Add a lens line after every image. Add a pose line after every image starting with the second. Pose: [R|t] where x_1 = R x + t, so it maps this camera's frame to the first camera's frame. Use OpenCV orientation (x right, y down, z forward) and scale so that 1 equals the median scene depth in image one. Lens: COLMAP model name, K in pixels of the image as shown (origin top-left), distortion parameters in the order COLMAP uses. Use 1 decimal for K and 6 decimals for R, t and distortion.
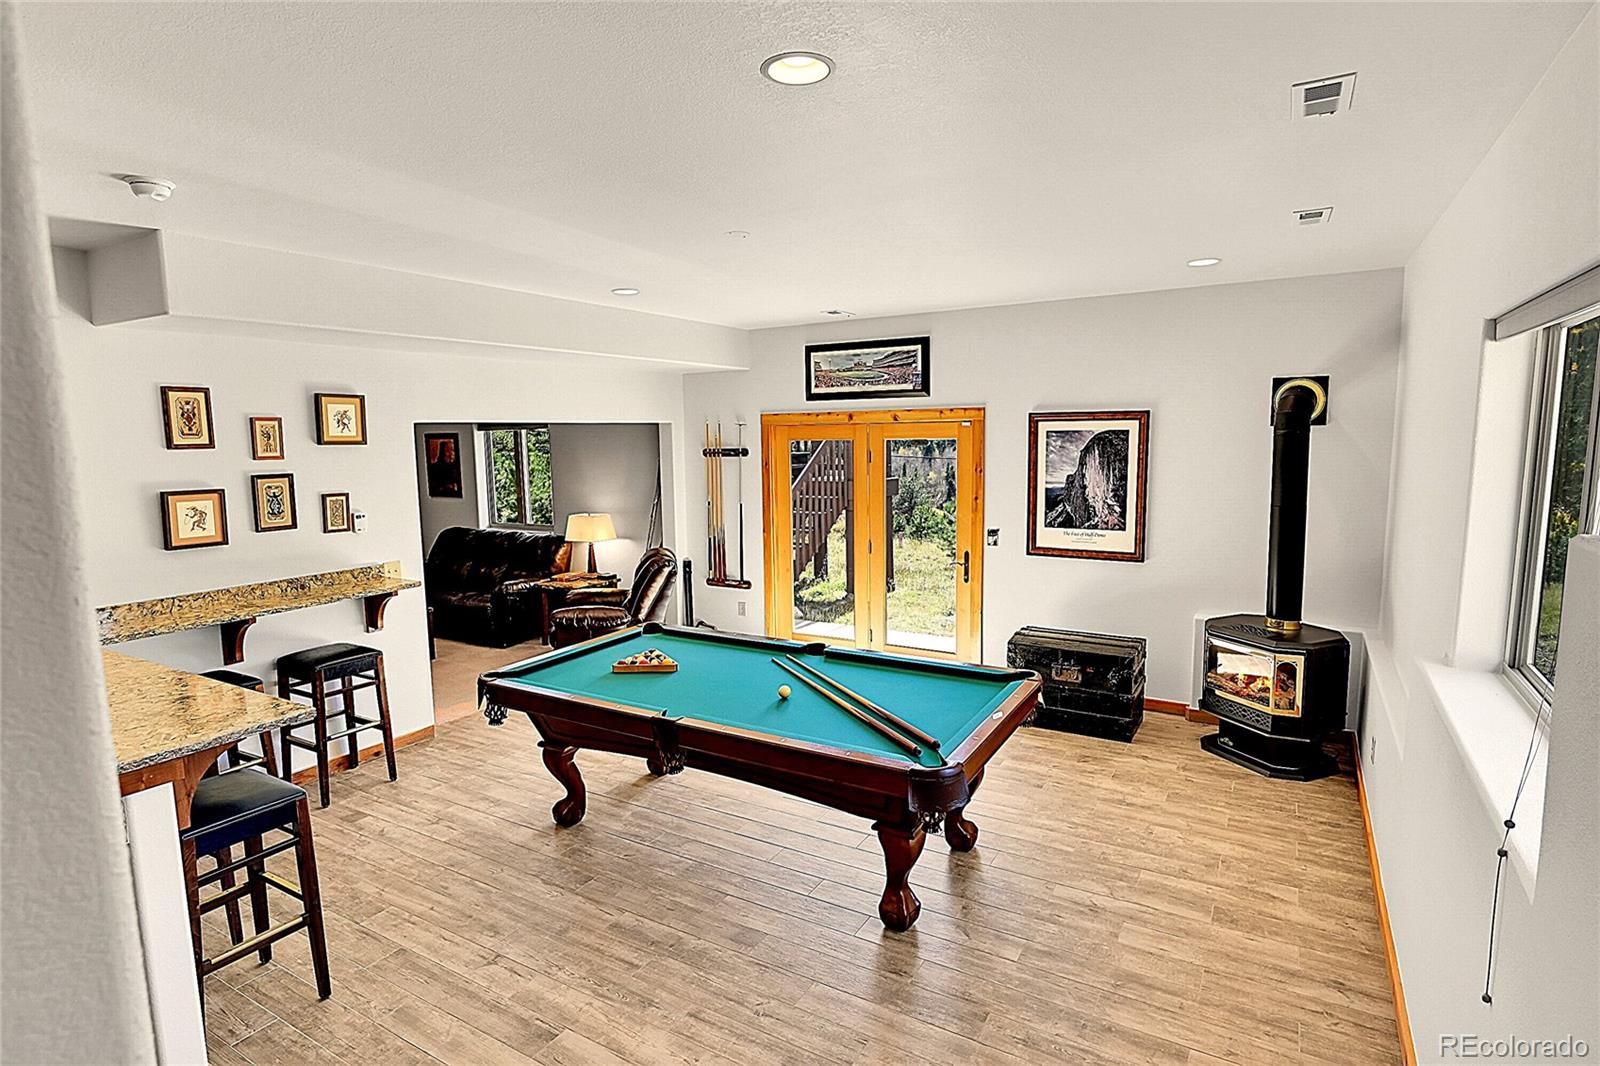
lens RADIAL K [[825.5, 0, 791.7], [0, 825.5, 534.5], [0, 0, 1]] dist [0.003040, 0.000196]
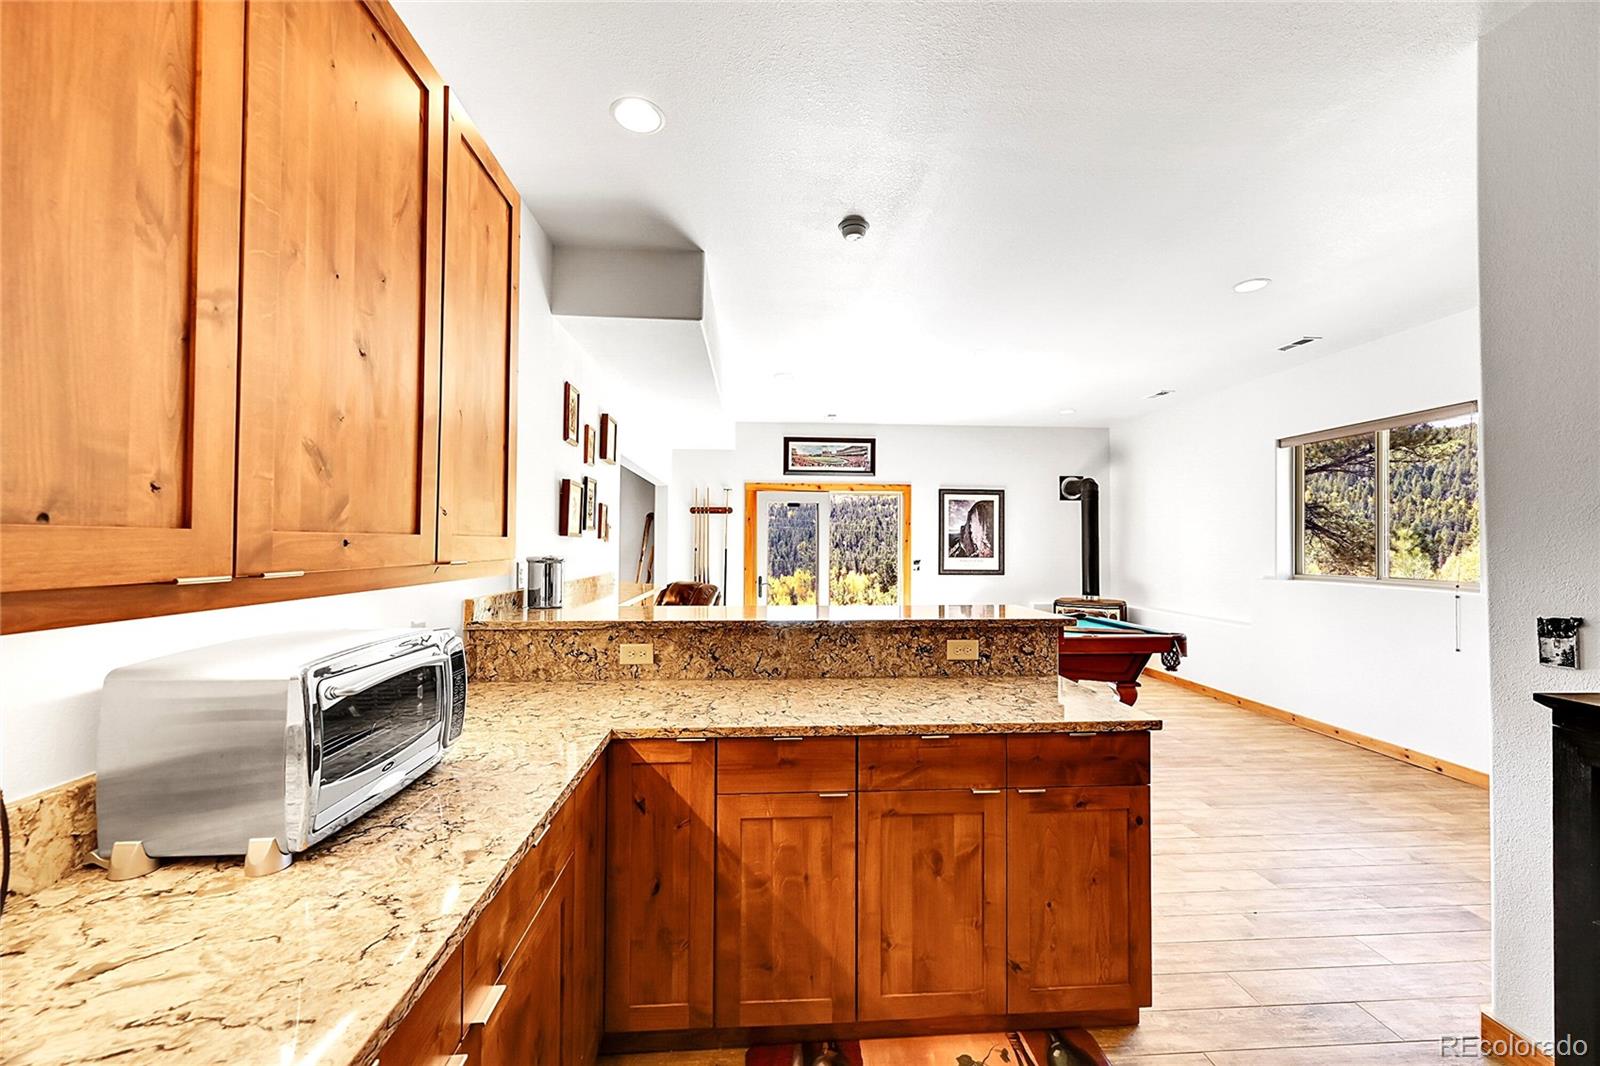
lens RADIAL K [[621.2, 0, 799.2], [0, 621.2, 535.0], [0, 0, 1]] dist [0.000000, -0.000032]
pose [[0.825335, 0.028125, 0.563943, -0.638742], [0.051652, 0.990810, -0.125008, 0.086058], [-0.562276, 0.132302, 0.816298, 0.143854]]
